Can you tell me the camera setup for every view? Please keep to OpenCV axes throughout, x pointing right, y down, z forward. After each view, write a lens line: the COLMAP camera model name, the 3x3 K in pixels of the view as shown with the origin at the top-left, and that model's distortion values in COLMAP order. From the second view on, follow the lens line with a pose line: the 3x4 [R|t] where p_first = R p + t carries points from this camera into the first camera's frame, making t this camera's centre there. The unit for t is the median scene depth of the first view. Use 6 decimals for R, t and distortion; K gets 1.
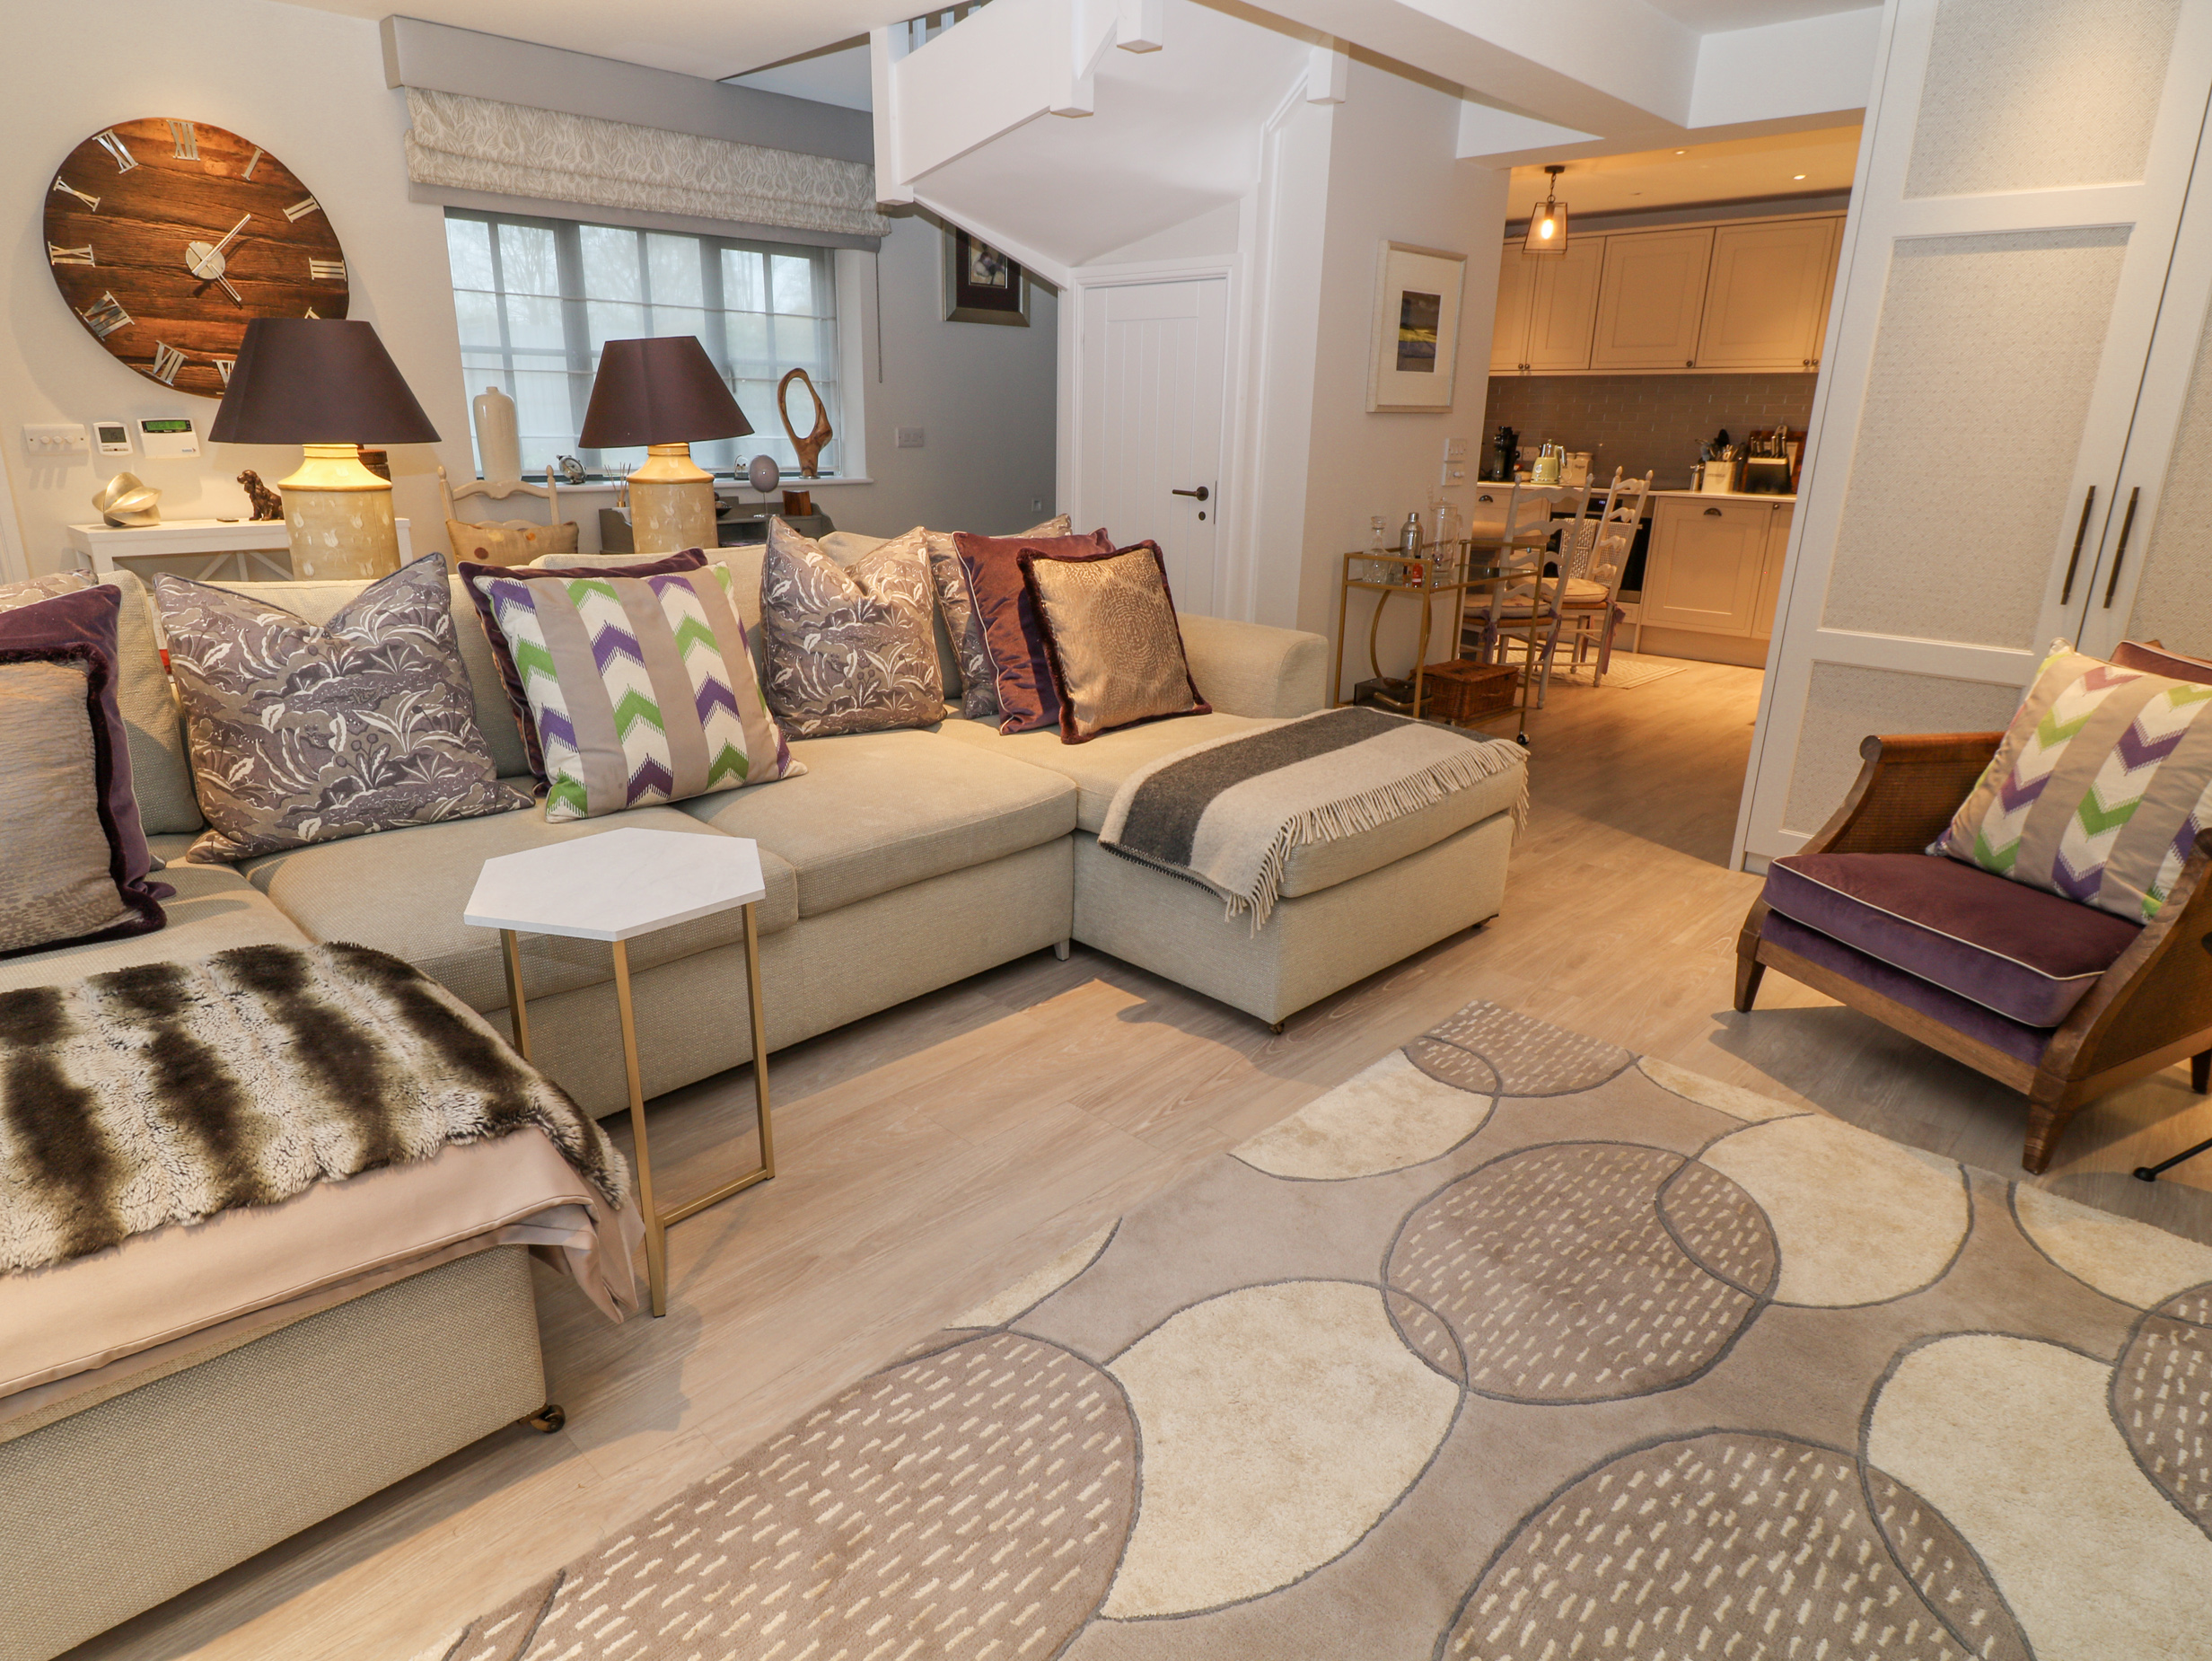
lens RADIAL K [[1234.5, 0, 1106.0], [0, 1234.5, 830.5], [0, 0, 1]] dist [0.007146, -0.015896]
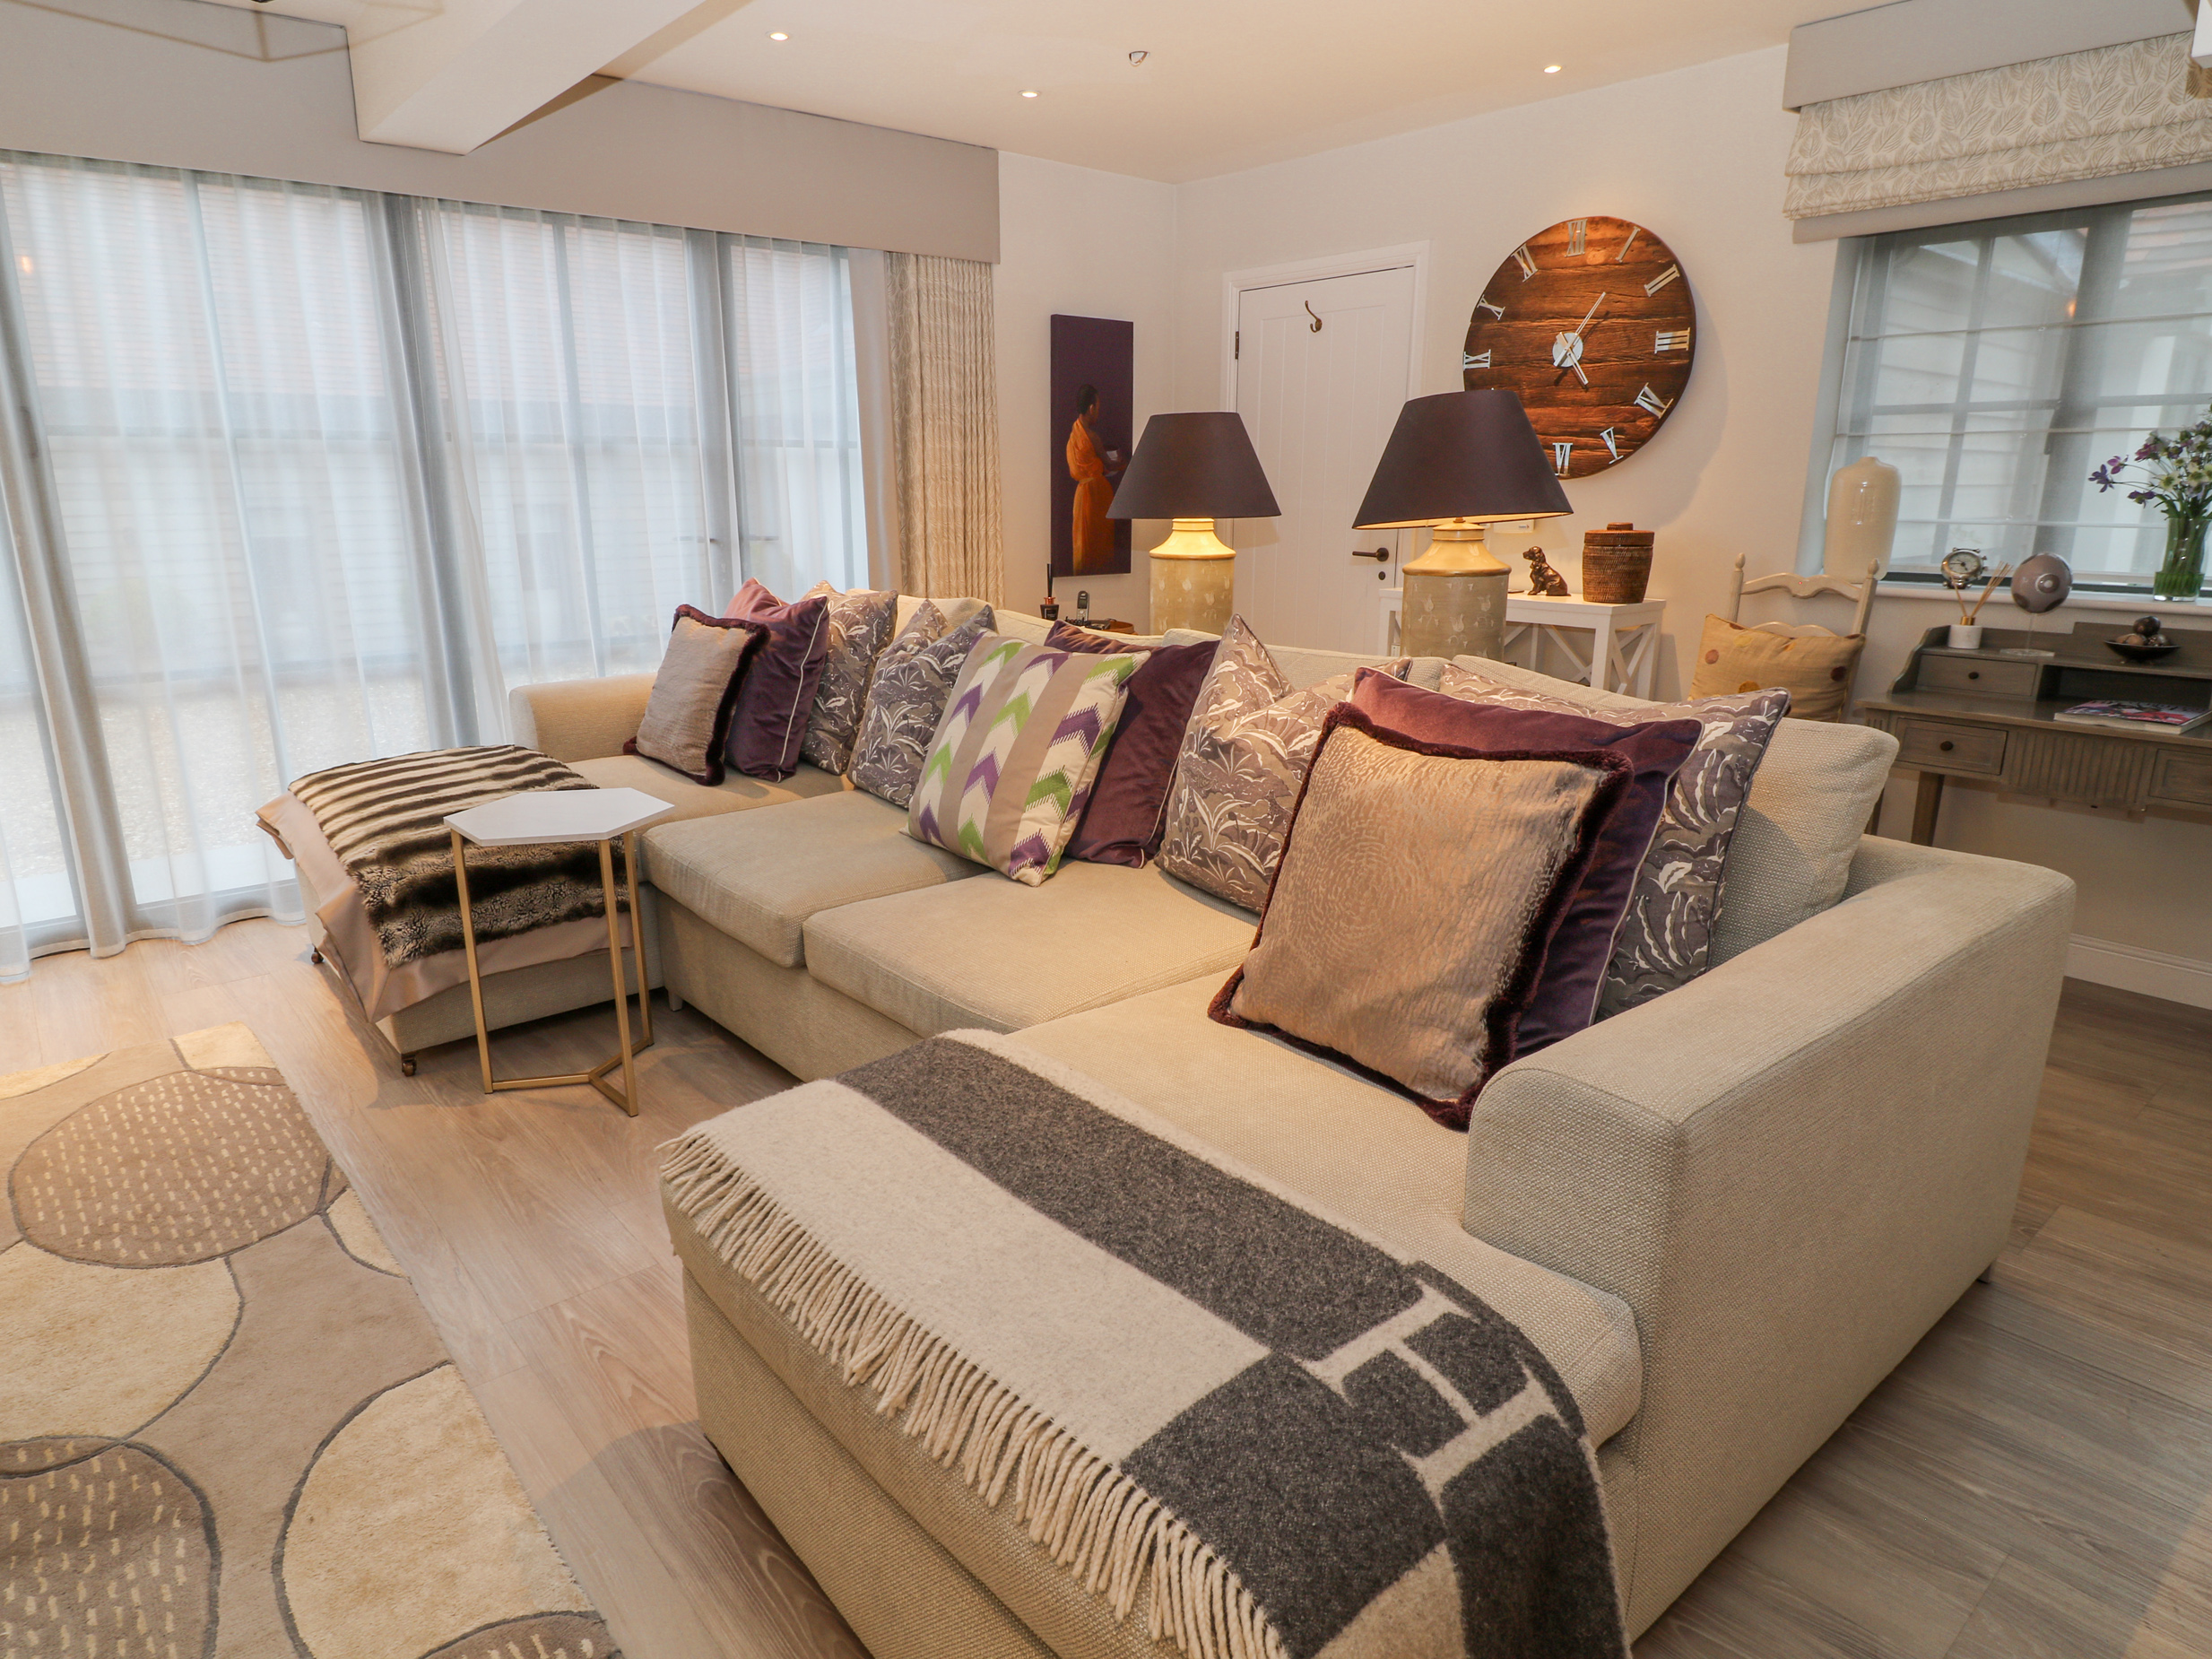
lens RADIAL K [[1302.3, 0, 1070.5], [0, 1302.3, 826.9], [0, 0, 1]] dist [0.001939, -0.001086]
pose [[-0.099609, 0.237946, -0.966157, 0.477542], [-0.313437, 0.914050, 0.257428, -0.246743], [0.944370, 0.328471, -0.016467, 0.757131]]
